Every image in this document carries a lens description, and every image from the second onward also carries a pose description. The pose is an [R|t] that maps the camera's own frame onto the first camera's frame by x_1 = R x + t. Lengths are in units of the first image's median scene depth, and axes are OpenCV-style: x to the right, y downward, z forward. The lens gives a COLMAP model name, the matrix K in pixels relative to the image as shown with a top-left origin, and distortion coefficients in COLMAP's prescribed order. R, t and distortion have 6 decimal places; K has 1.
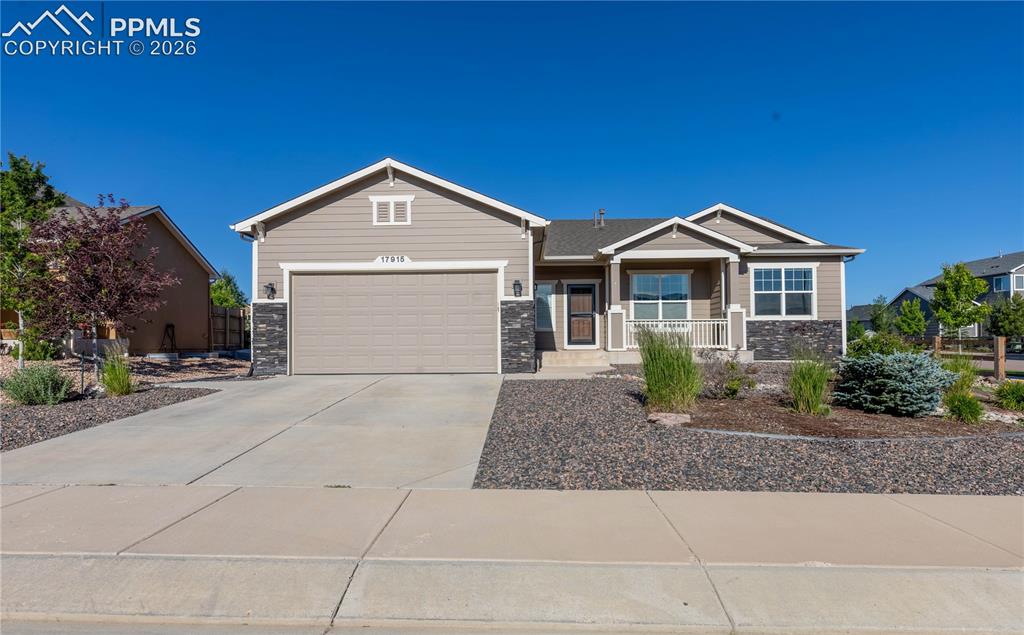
lens RADIAL K [[577.7, 0, 499.9], [0, 577.7, 346.3], [0, 0, 1]] dist [-0.003215, -0.000307]
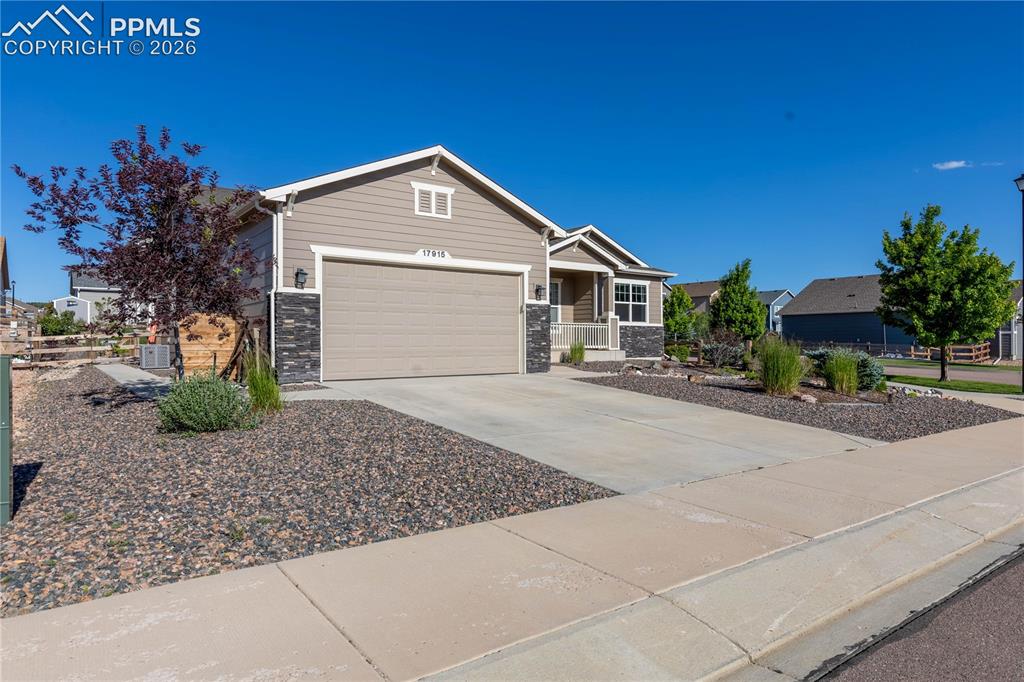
lens RADIAL K [[628.8, 0, 512.6], [0, 628.8, 339.1], [0, 0, 1]] dist [0.000081, -0.000017]
pose [[0.782011, 0.009145, 0.623198, -0.713014], [-0.006256, 0.999957, -0.006824, -0.006831], [-0.623233, 0.001438, 0.782035, 0.128741]]
